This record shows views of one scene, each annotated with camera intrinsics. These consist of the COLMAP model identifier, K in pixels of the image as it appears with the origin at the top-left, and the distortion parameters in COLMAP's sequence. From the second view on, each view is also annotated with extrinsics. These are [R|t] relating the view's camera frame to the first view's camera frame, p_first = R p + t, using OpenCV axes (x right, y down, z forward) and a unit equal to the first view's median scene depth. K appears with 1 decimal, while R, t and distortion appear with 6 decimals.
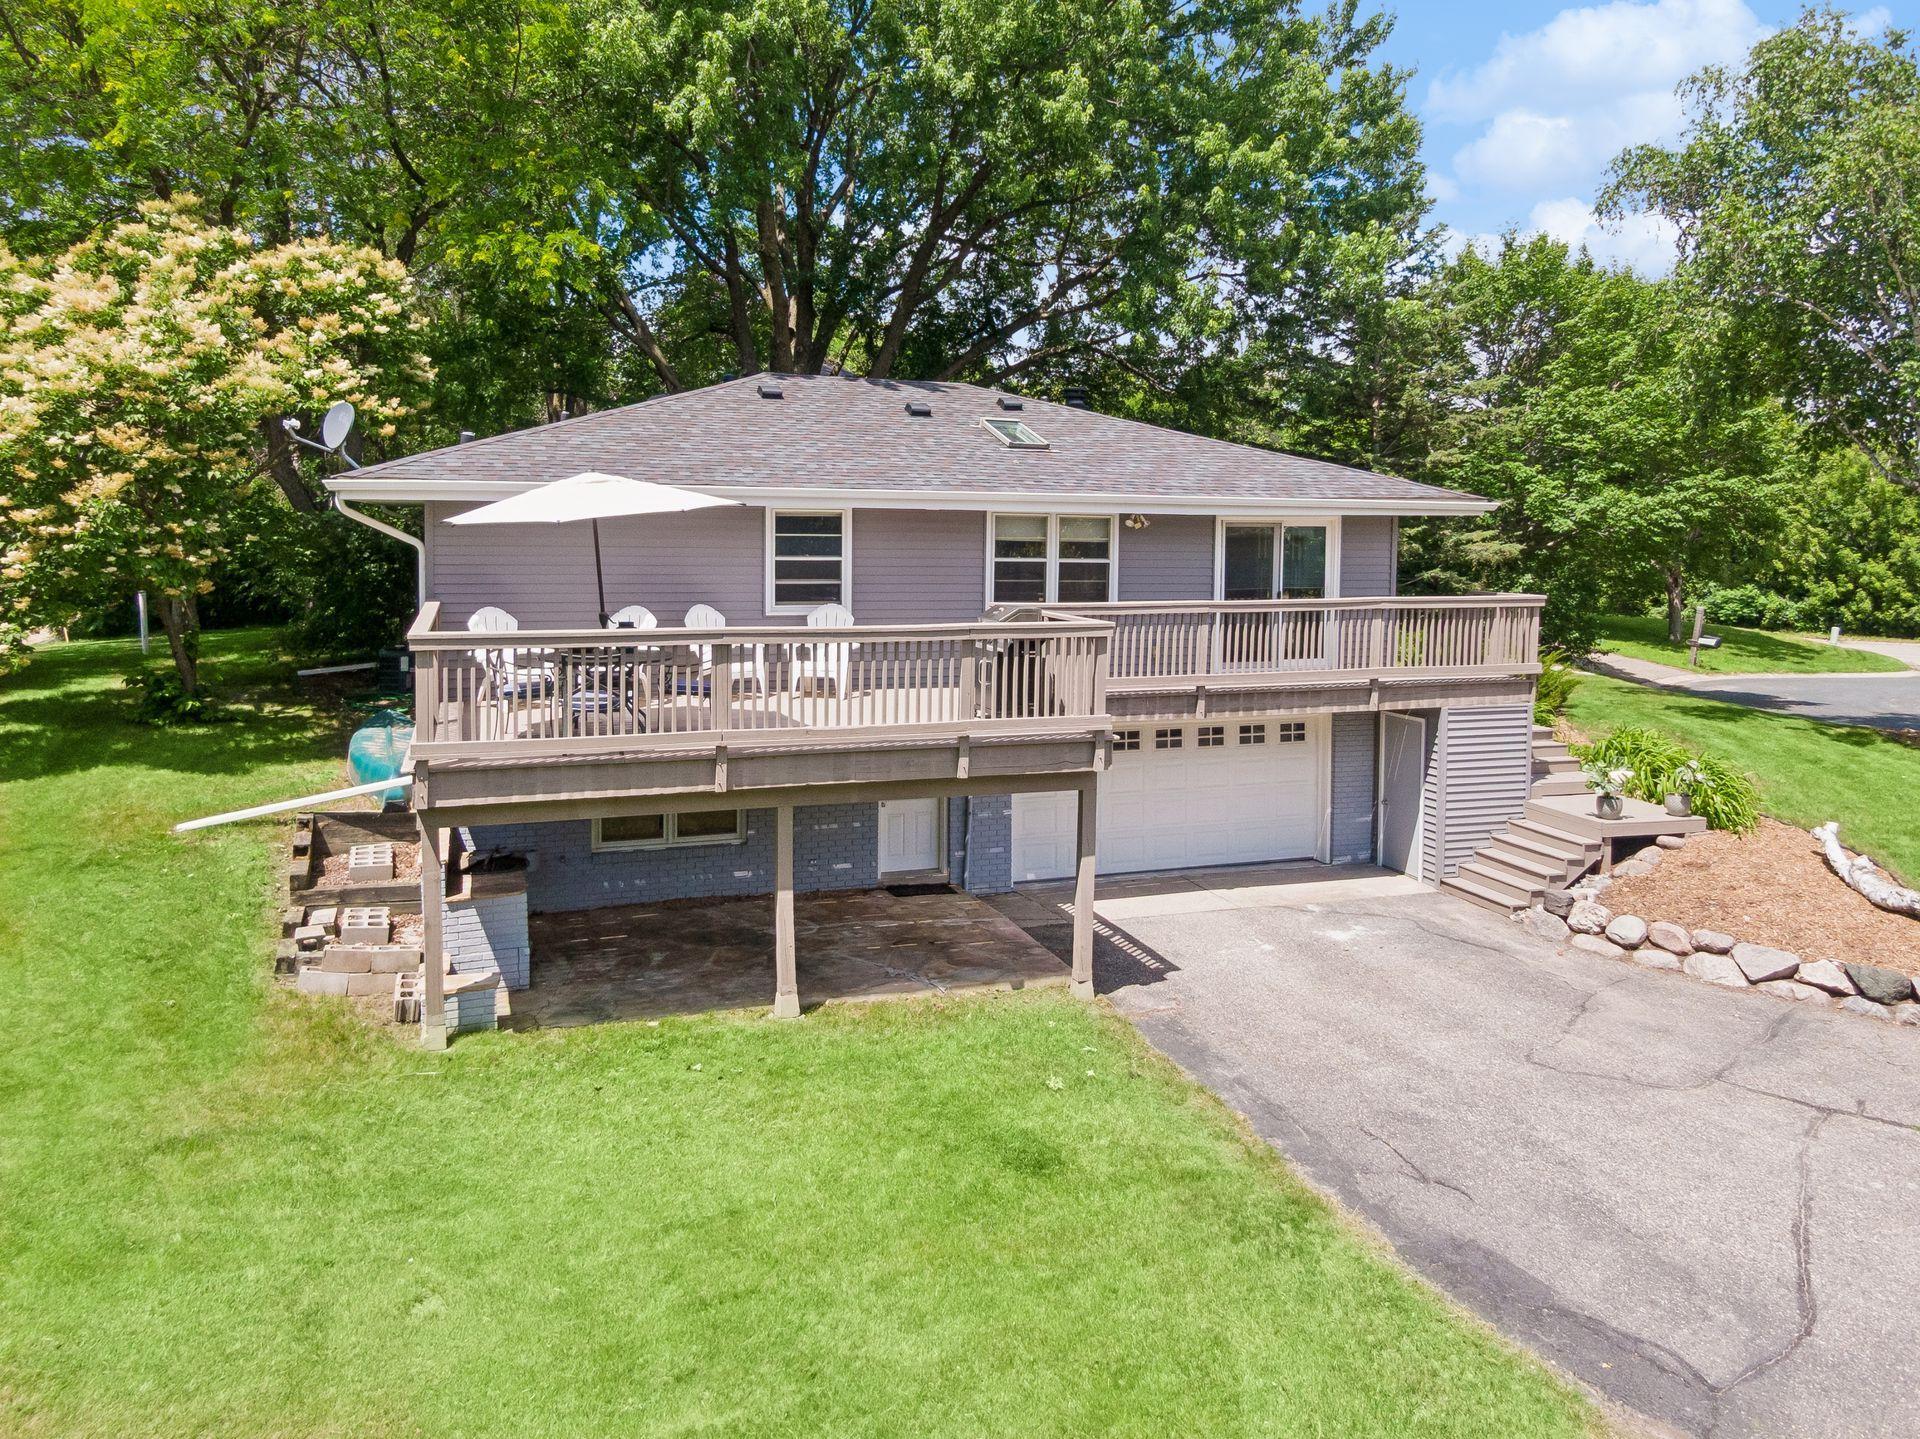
lens RADIAL K [[1454.1, 0, 956.5], [0, 1454.1, 611.2], [0, 0, 1]] dist [-0.000620, 0.000437]
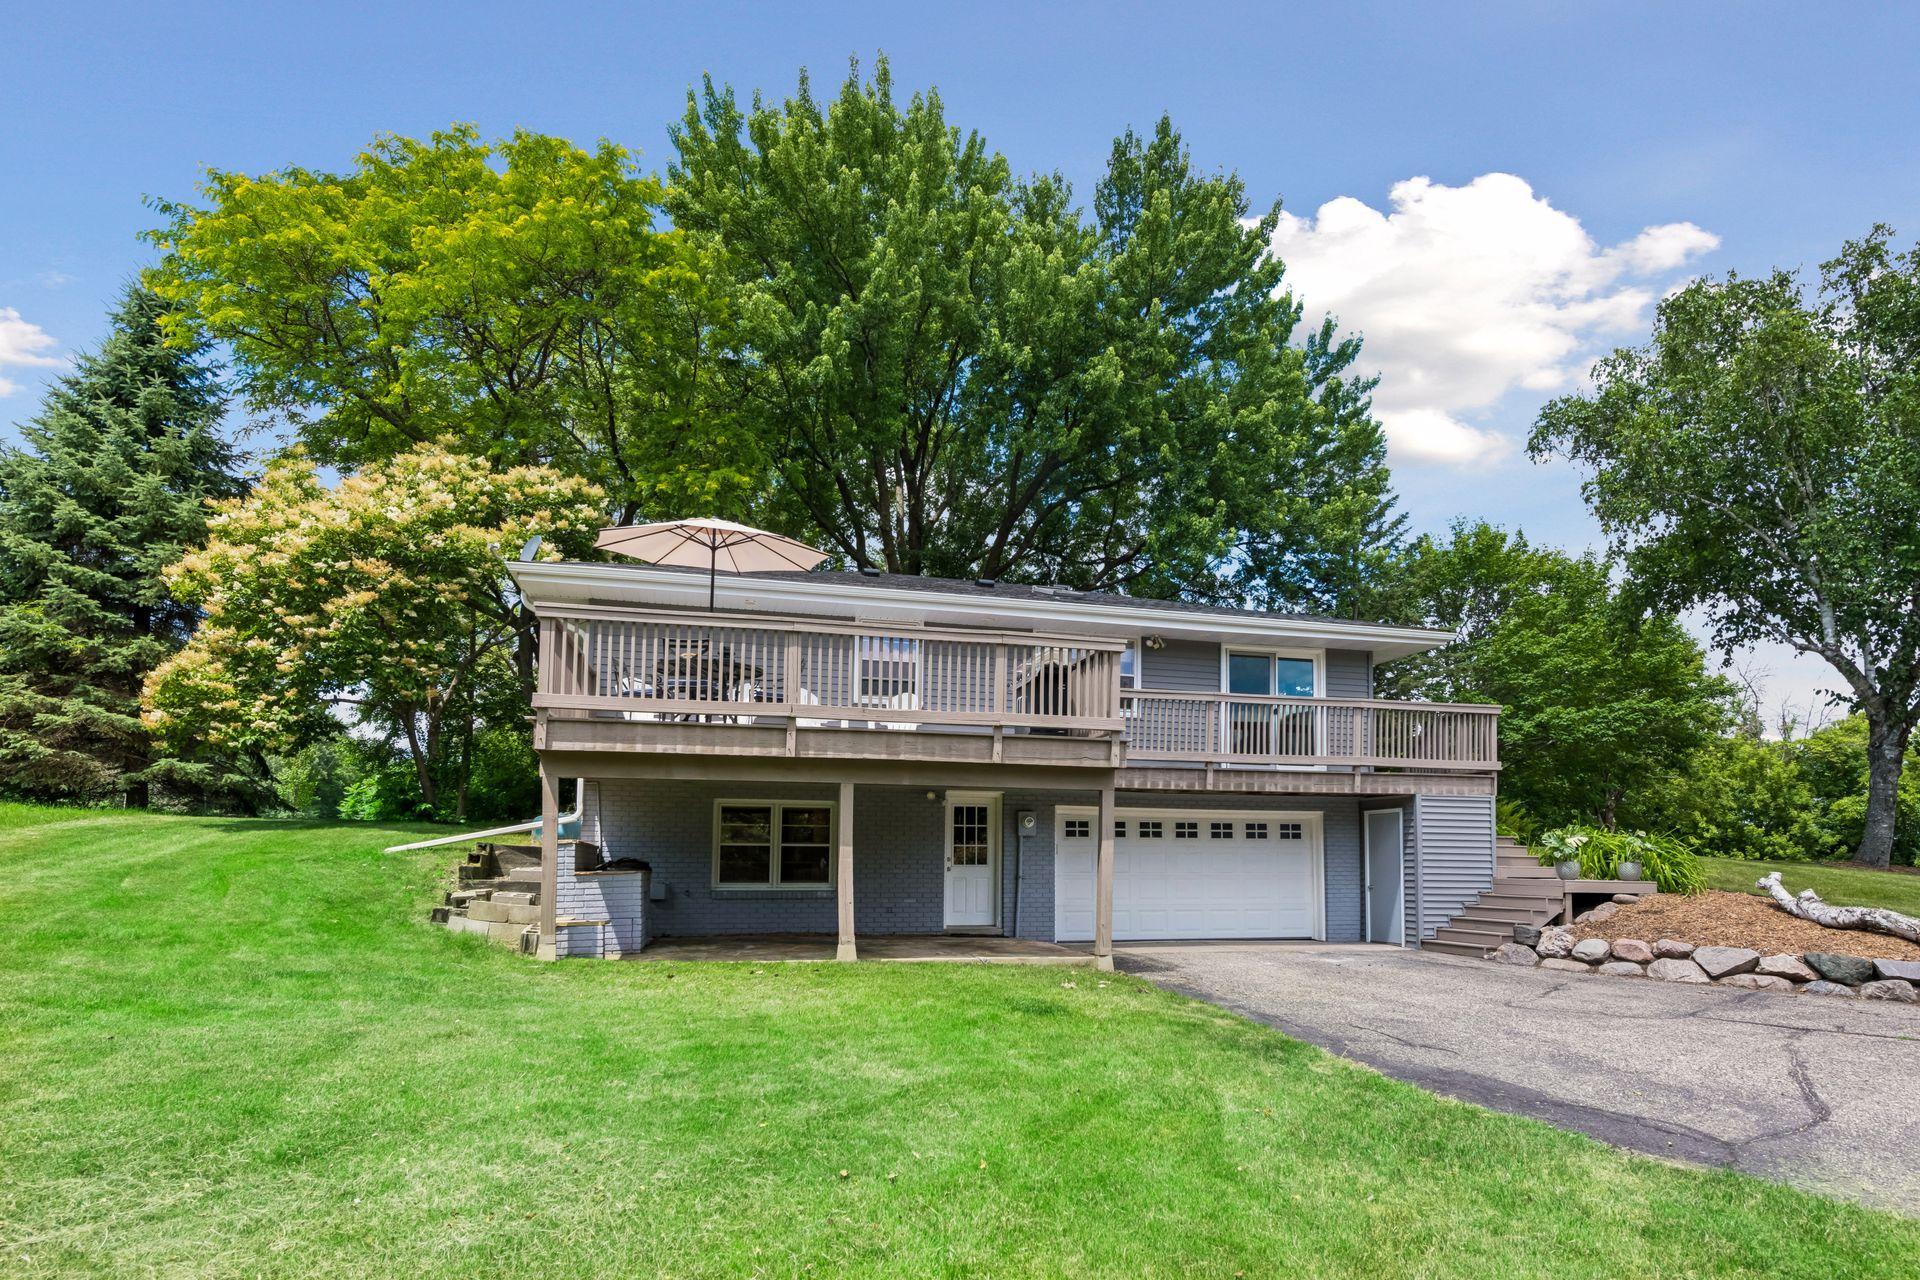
lens RADIAL K [[1052.1, 0, 965.7], [0, 1052.1, 816.1], [0, 0, 1]] dist [0.005114, 0.012744]
pose [[0.996477, -0.001837, -0.083845, 0.039271], [-0.007794, 0.993405, -0.114391, 0.199225], [0.083503, 0.114641, 0.989891, 0.118887]]
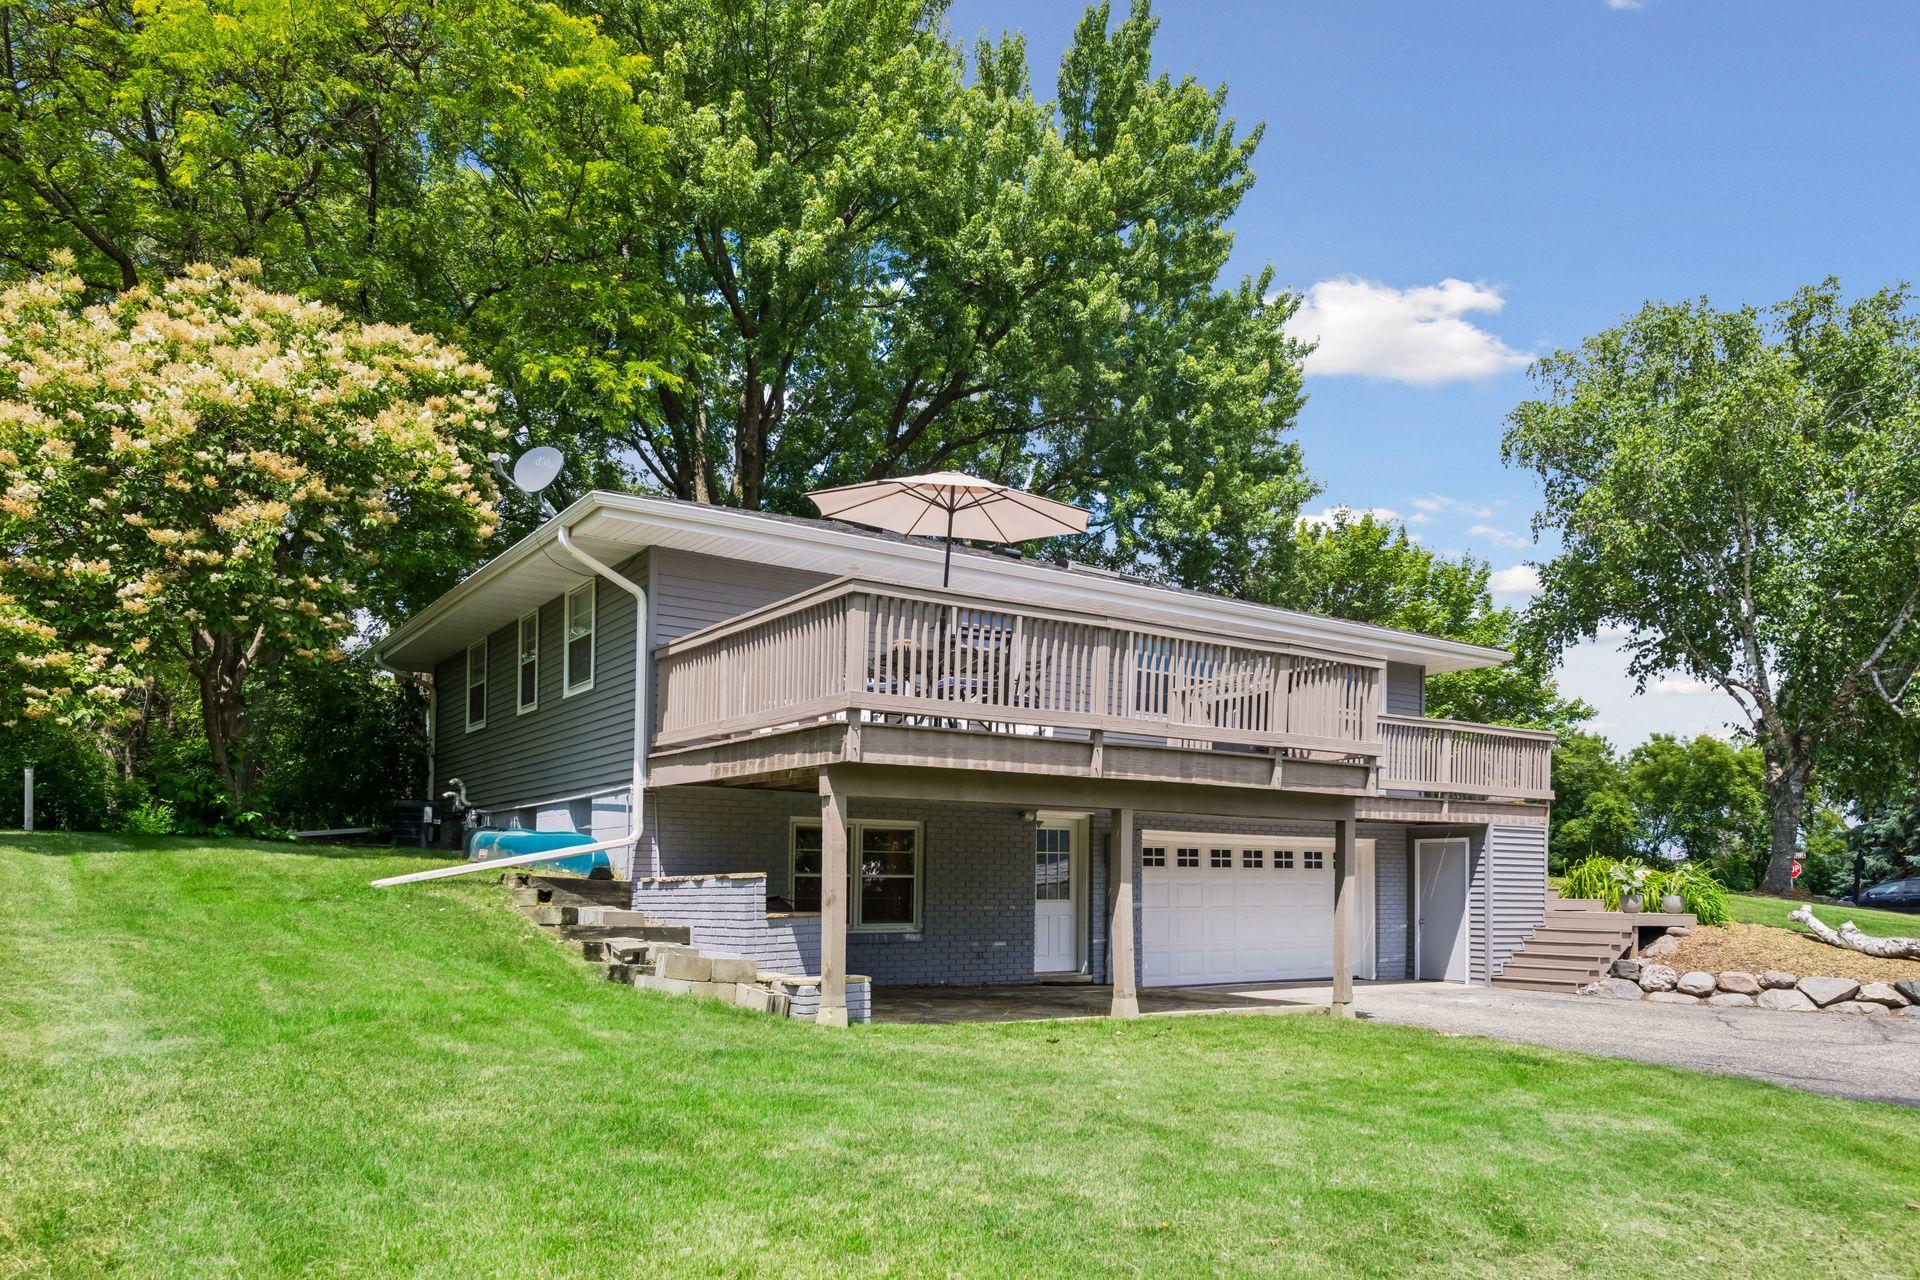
lens RADIAL K [[1358.8, 0, 962.3], [0, 1358.8, 900.0], [0, 0, 1]] dist [0.006809, 0.001558]
pose [[0.964871, -0.000510, 0.262722, -0.367094], [0.015669, 0.998330, -0.055609, 0.190802], [-0.262255, 0.057772, 0.963268, 0.092313]]
